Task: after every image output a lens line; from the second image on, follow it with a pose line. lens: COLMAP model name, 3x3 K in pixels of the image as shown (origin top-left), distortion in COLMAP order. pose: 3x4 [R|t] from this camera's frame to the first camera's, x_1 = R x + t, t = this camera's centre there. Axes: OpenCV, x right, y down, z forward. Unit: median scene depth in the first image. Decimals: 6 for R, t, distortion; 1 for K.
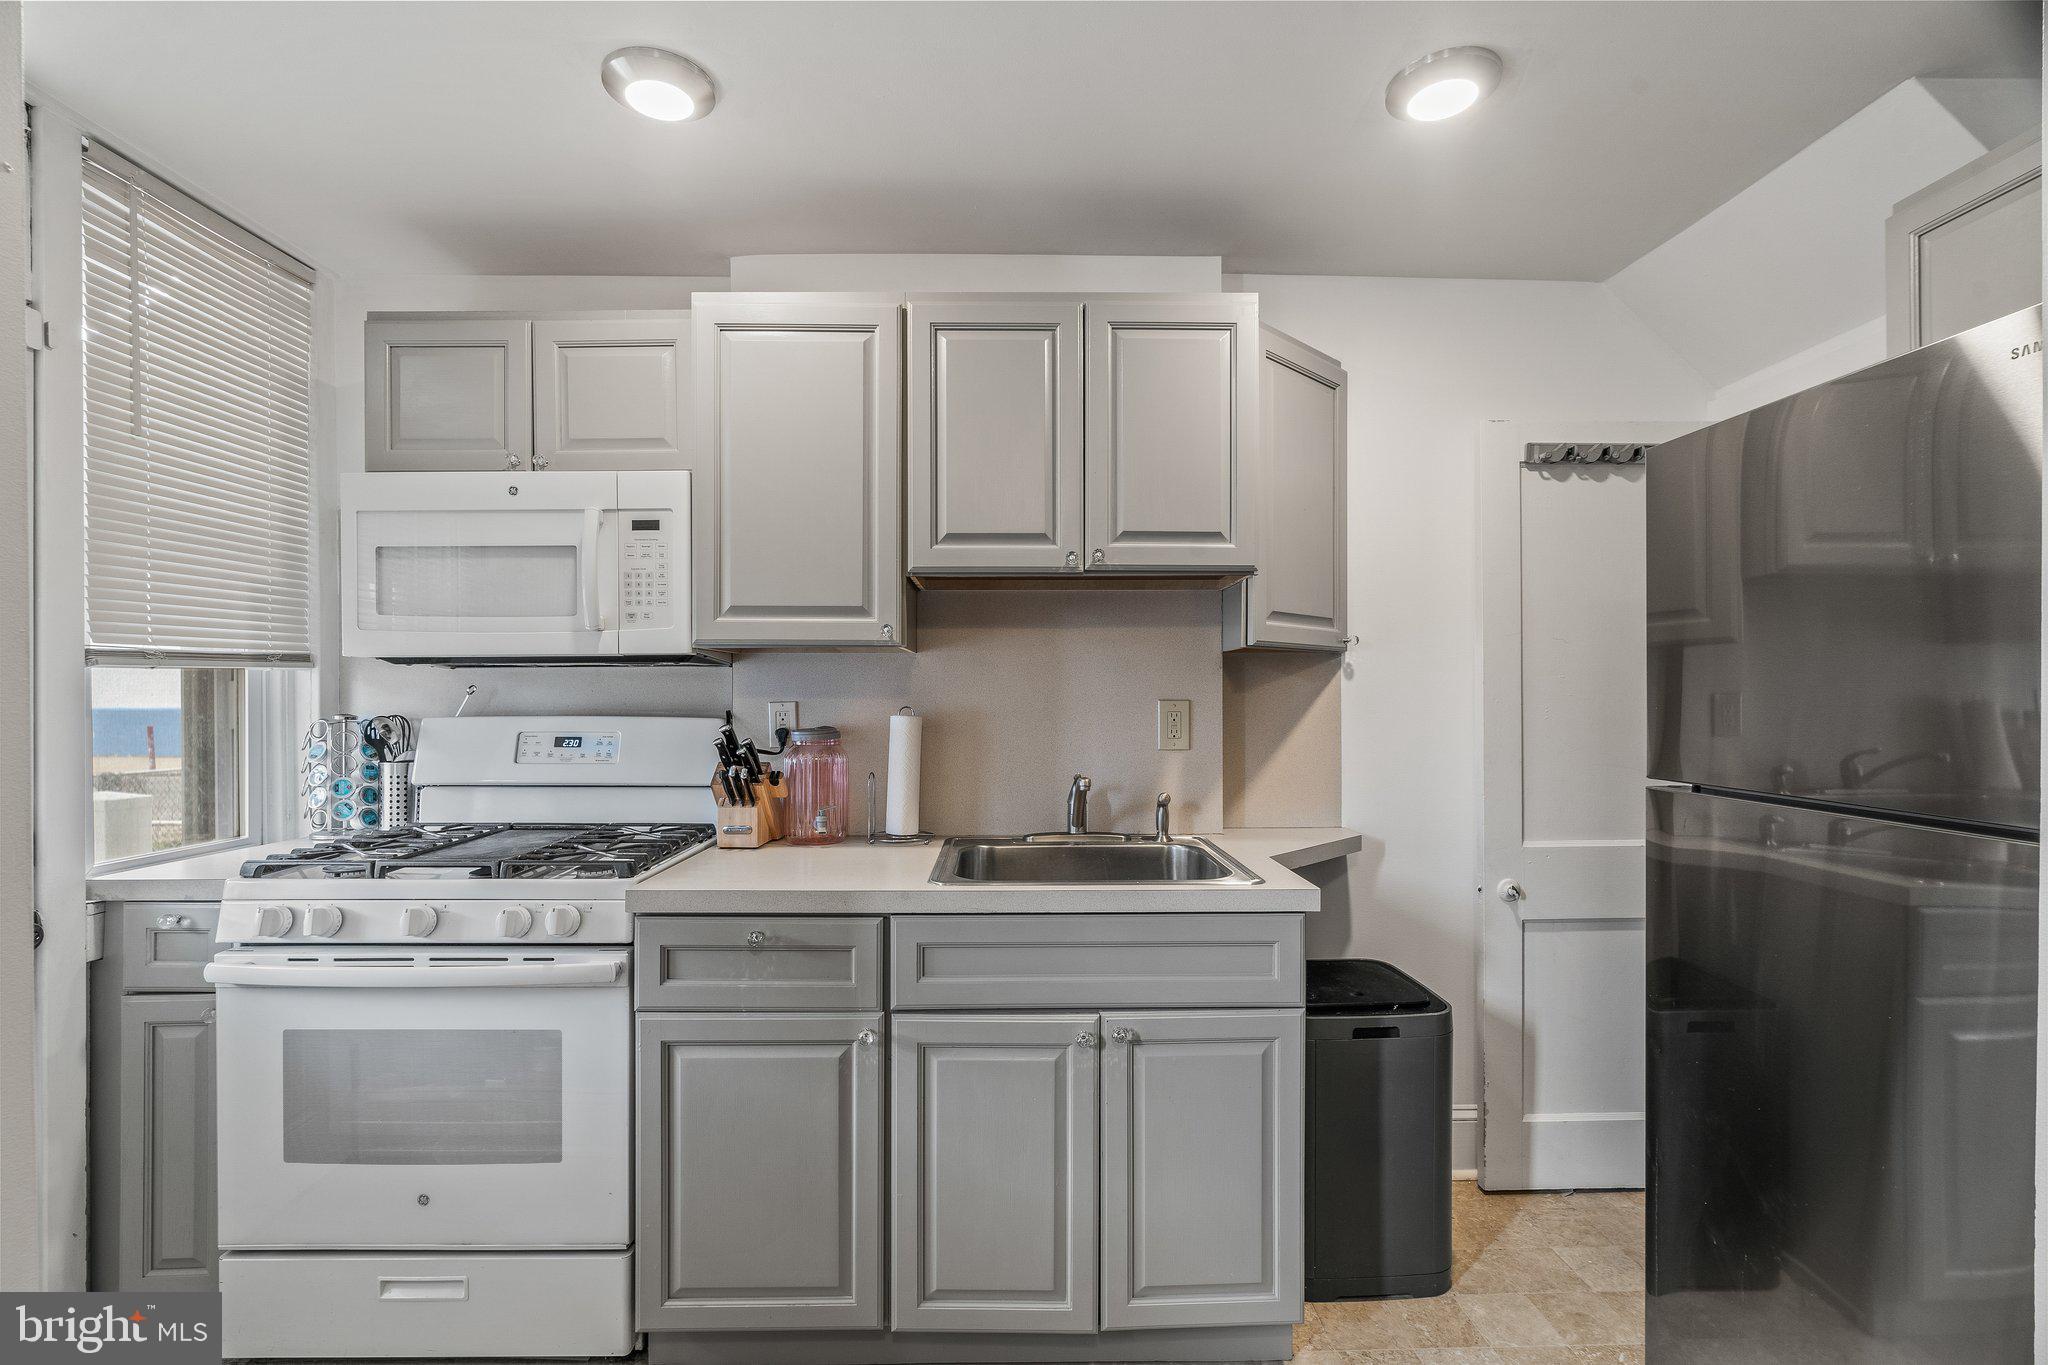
lens RADIAL K [[910.4, 0, 1014.7], [0, 910.4, 693.3], [0, 0, 1]] dist [-0.003251, -0.000079]
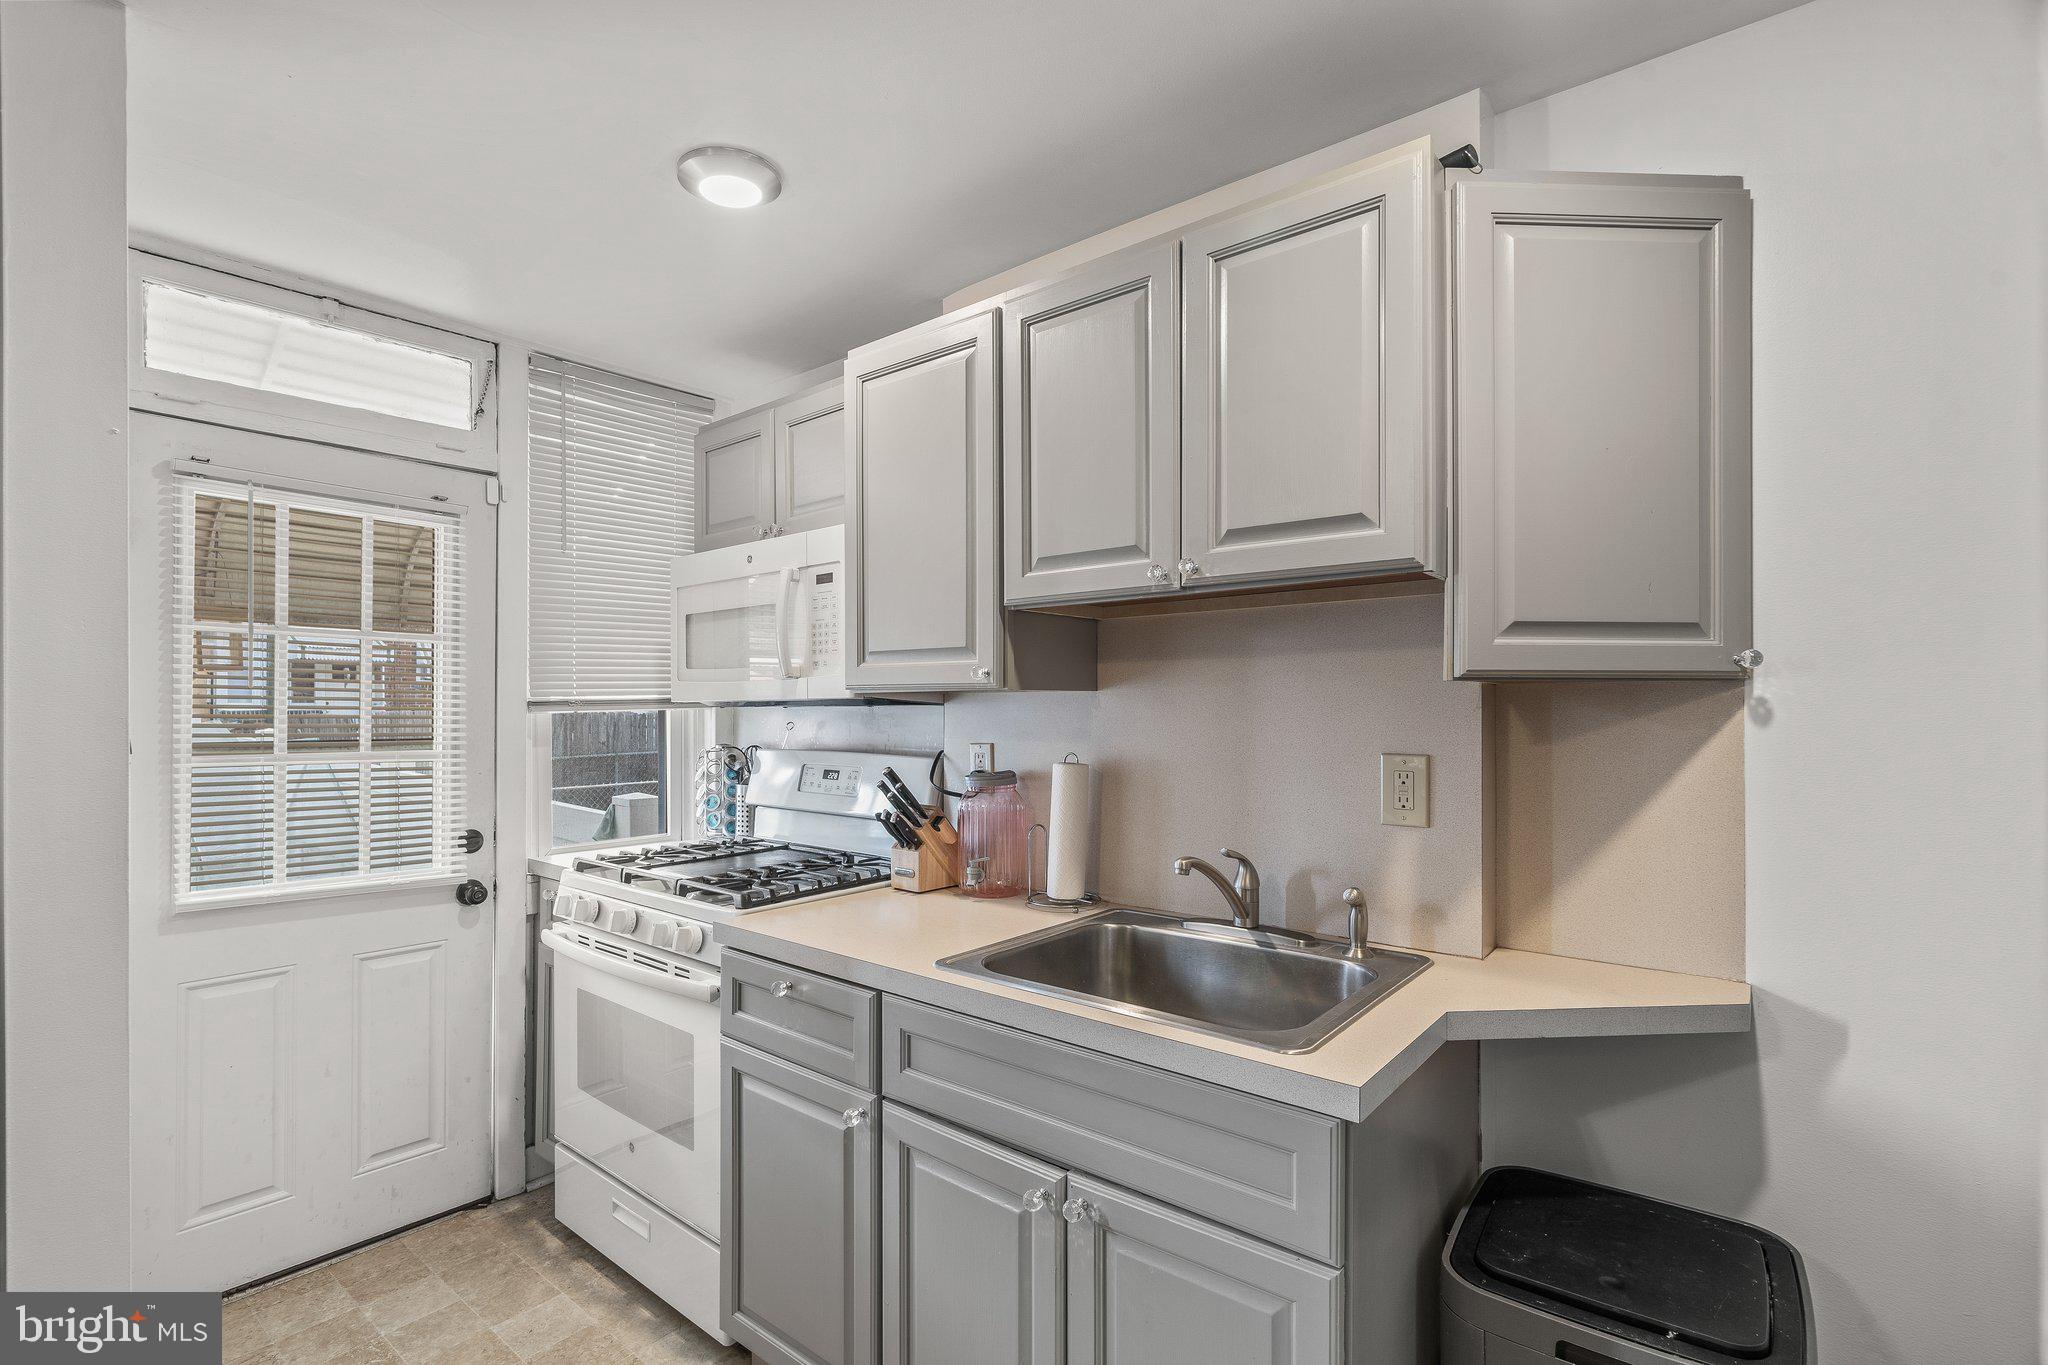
lens RADIAL K [[925.9, 0, 1025.8], [0, 925.9, 700.9], [0, 0, 1]] dist [-0.000751, 0.000525]
pose [[0.767584, -0.003939, -0.640937, 0.474755], [0.001510, 0.999989, -0.004338, -0.035873], [0.640947, 0.002362, 0.767581, 0.316260]]
